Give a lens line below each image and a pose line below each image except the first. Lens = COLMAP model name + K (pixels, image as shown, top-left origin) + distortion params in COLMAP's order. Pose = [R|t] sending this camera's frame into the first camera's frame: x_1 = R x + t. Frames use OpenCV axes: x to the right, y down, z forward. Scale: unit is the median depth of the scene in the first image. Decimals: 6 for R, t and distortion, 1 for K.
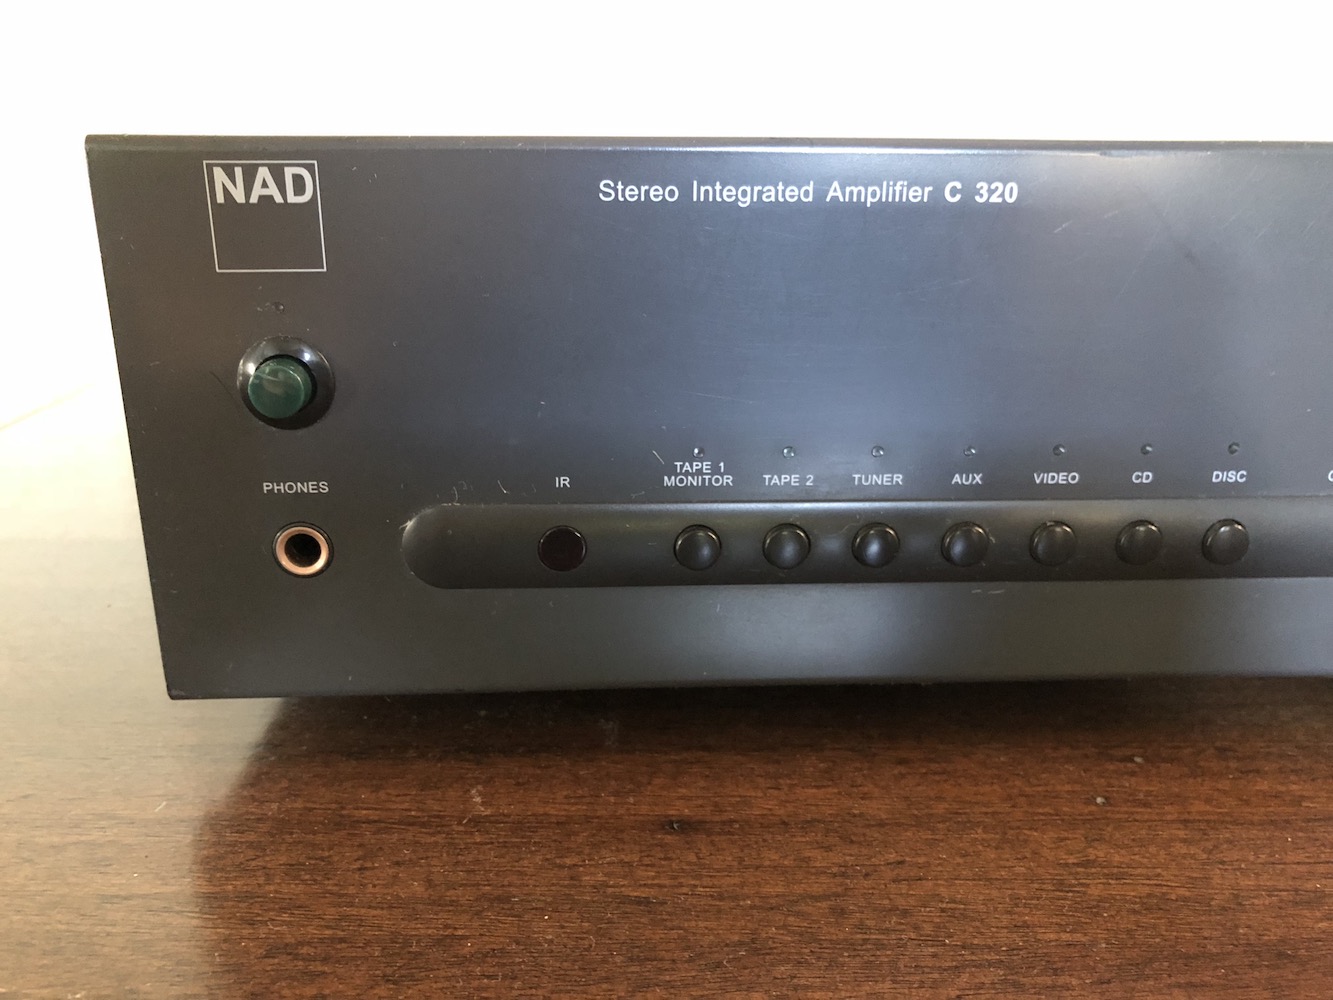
lens RADIAL K [[1118.9, 0, 669.0], [0, 1118.9, 497.7], [0, 0, 1]] dist [0.015498, 0.008830]
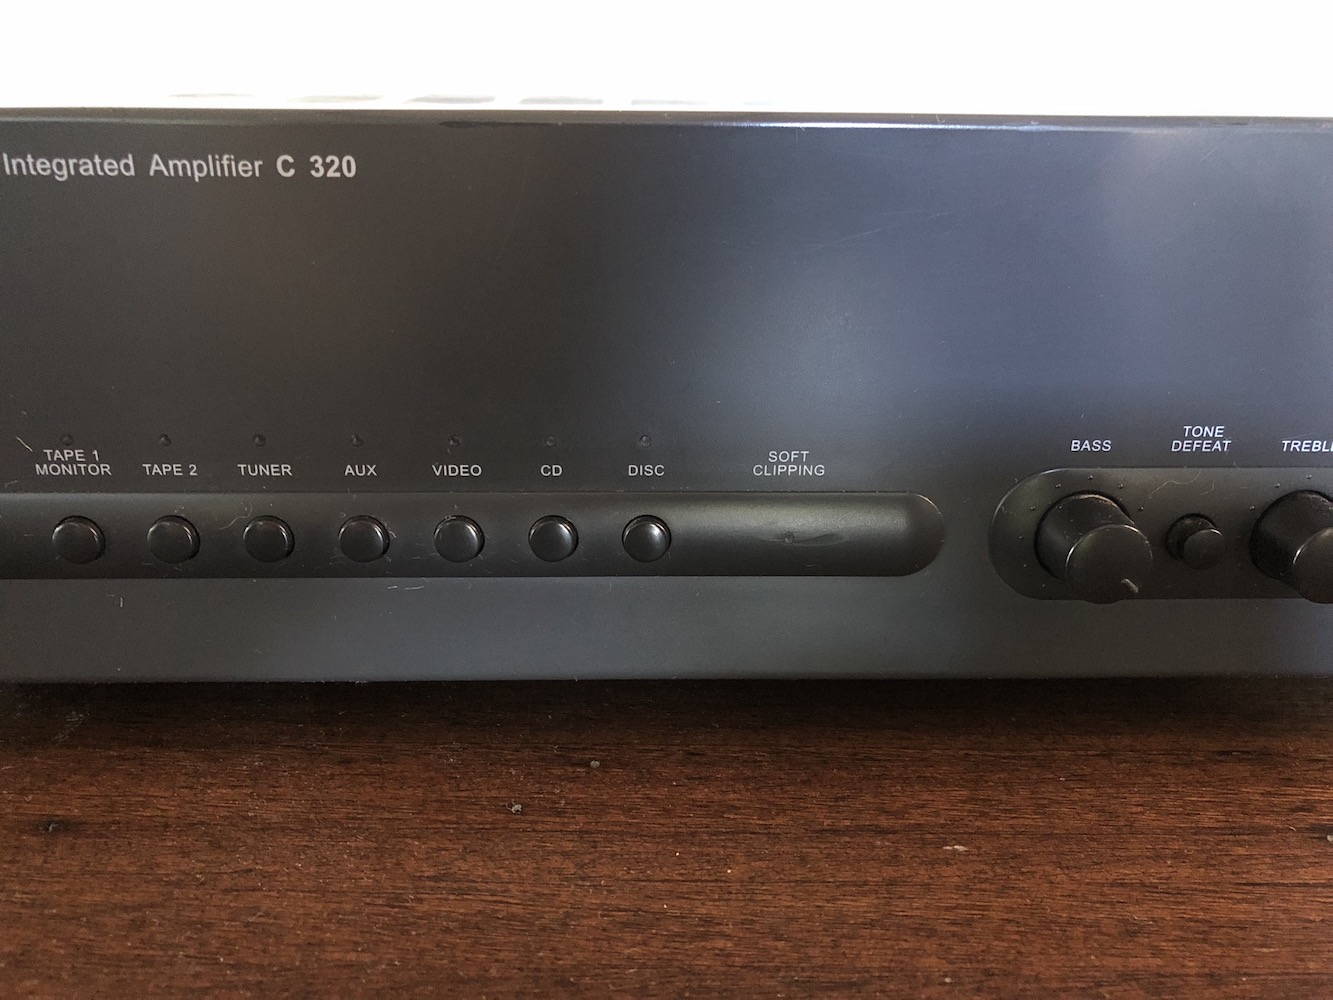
lens RADIAL K [[1118.9, 0, 662.5], [0, 1118.9, 501.6], [0, 0, 1]] dist [0.015498, 0.008830]
pose [[0.998753, 0.011158, -0.048660, 0.580875], [-0.010343, 0.999803, 0.016964, -0.009154], [0.048840, -0.016440, 0.998671, 0.063628]]
